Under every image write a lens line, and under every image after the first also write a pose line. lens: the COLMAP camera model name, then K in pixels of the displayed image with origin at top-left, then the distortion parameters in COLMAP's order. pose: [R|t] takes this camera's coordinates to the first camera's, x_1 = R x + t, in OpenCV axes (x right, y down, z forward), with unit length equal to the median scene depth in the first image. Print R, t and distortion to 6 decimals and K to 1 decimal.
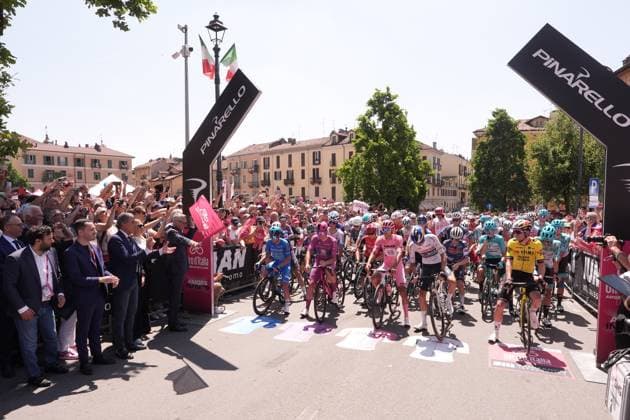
lens RADIAL K [[403.5, 0, 320.1], [0, 403.5, 211.3], [0, 0, 1]] dist [-0.023572, 0.005926]
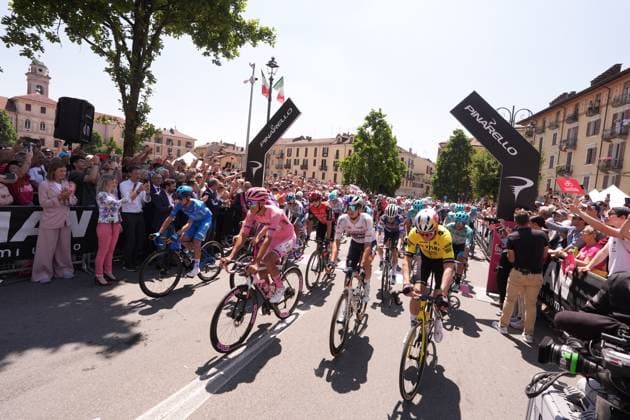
lens RADIAL K [[297.0, 0, 311.5], [0, 297.0, 189.3], [0, 0, 1]] dist [-0.040225, -0.000839]
pose [[0.994923, 0.092952, -0.038576, -0.008554], [-0.093032, 0.995663, -0.000260, 0.003505], [0.038385, 0.003848, 0.999256, -0.060647]]
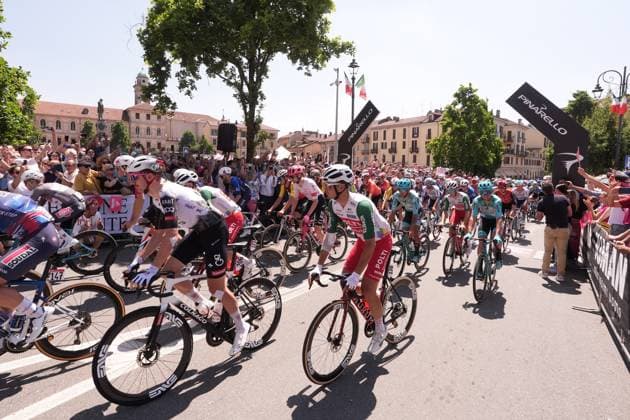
lens RADIAL K [[336.1, 0, 312.4], [0, 336.1, 183.3], [0, 0, 1]] dist [-0.013045, -0.001664]
pose [[0.952201, 0.044578, -0.302201, 0.016265], [-0.035315, 0.998726, 0.036050, 0.003781], [0.303423, -0.023654, 0.952562, -0.208054]]
